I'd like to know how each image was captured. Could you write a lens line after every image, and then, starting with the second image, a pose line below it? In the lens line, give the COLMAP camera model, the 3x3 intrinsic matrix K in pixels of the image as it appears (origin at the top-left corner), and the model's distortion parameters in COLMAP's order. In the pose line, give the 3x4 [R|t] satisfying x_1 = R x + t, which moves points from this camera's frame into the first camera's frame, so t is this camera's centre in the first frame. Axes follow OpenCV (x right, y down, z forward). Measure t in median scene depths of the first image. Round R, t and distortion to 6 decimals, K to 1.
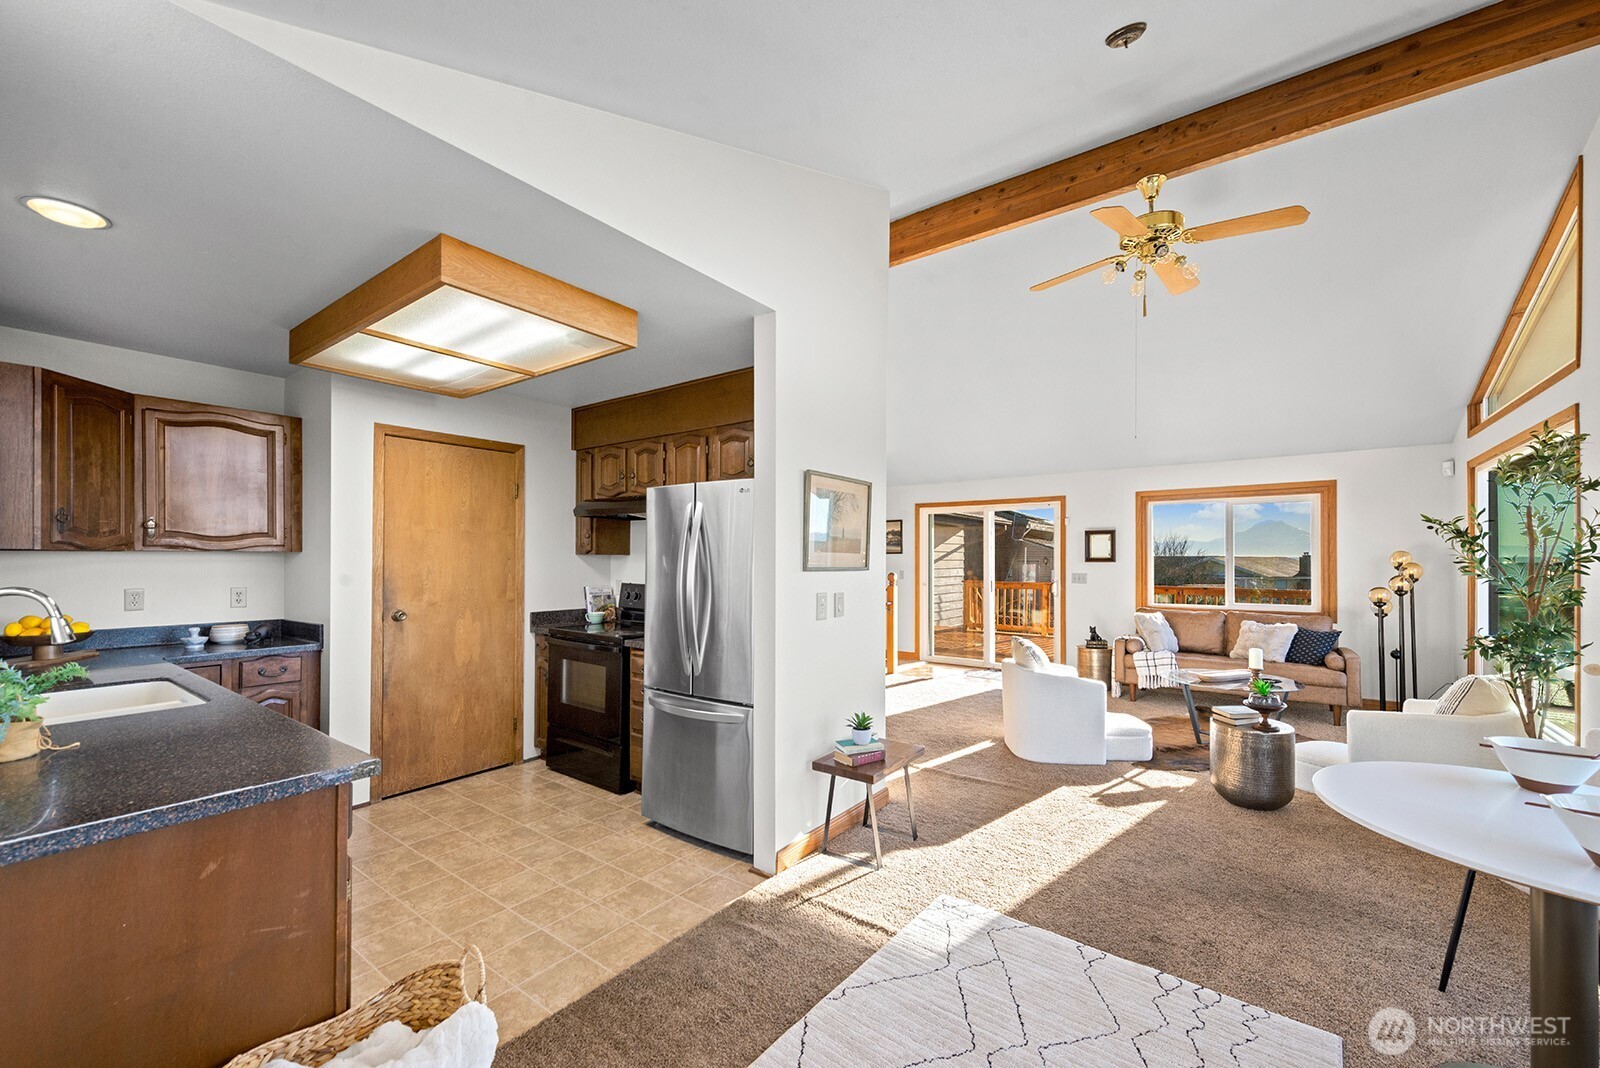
lens RADIAL K [[654.8, 0, 795.4], [0, 654.8, 549.6], [0, 0, 1]] dist [-0.000559, -0.000069]
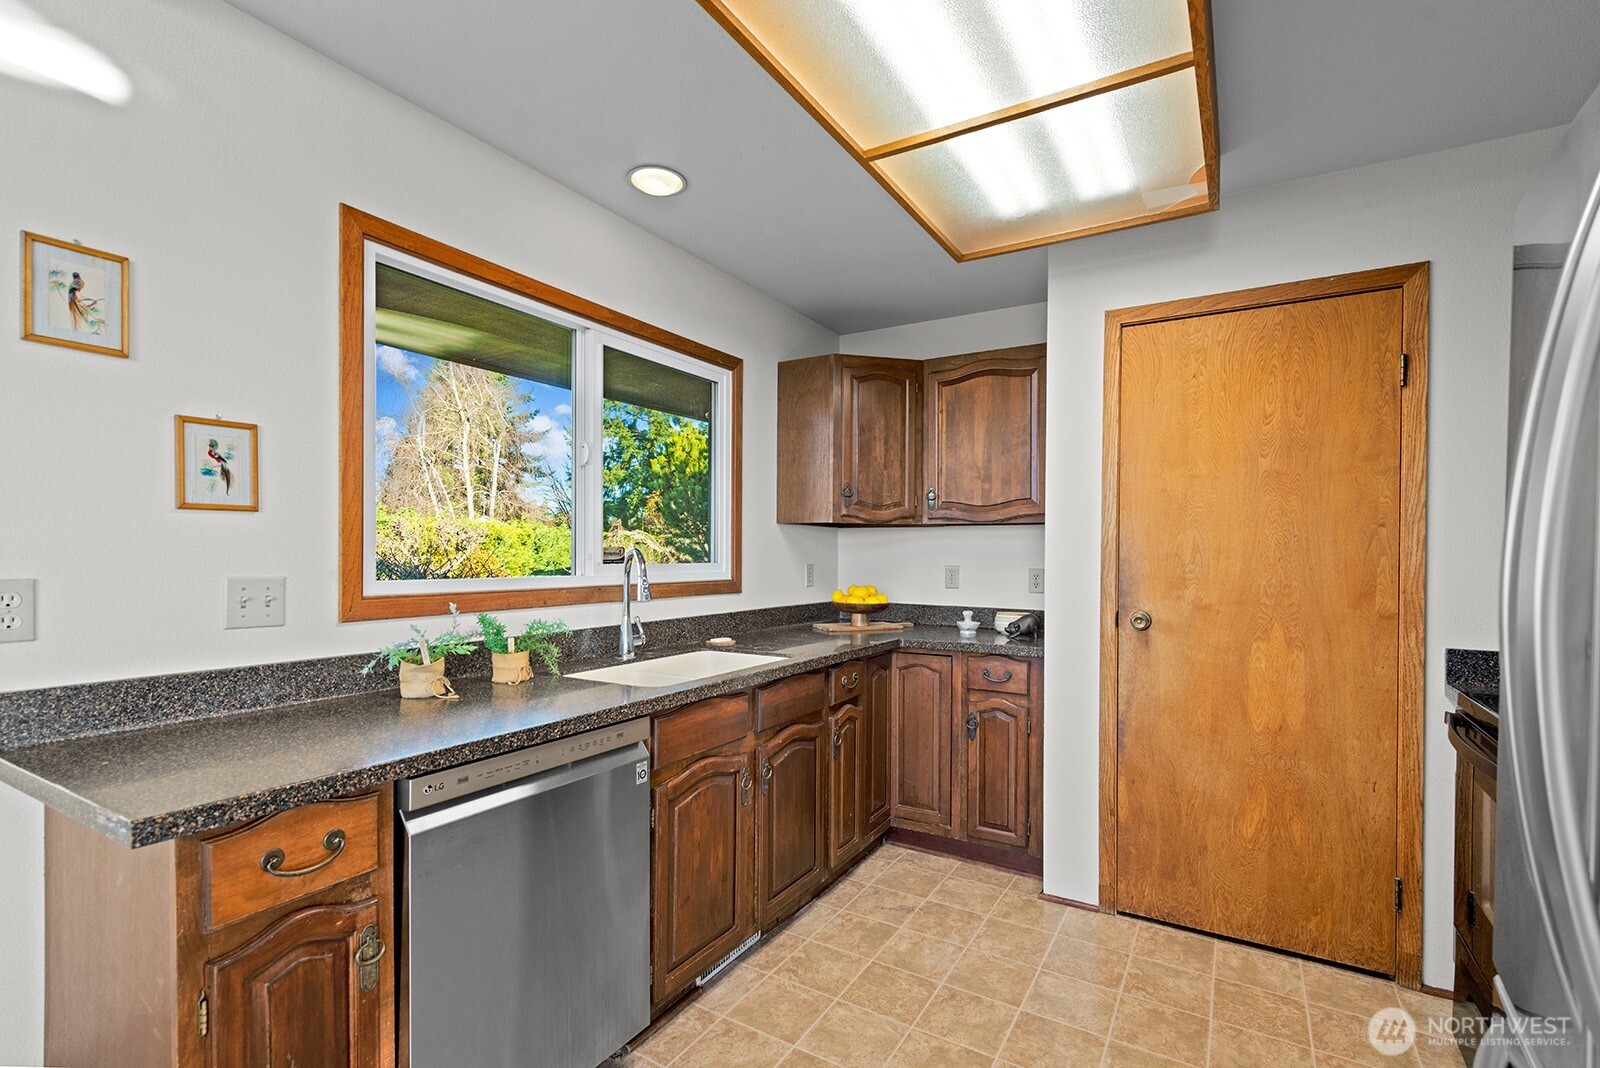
lens RADIAL K [[730.4, 0, 799.2], [0, 730.4, 550.6], [0, 0, 1]] dist [-0.000016, -0.000358]
pose [[0.101350, 0.002945, -0.994846, 0.028819], [0.010822, 0.999933, 0.004063, 0.029613], [0.994792, -0.011178, 0.101311, 0.613791]]
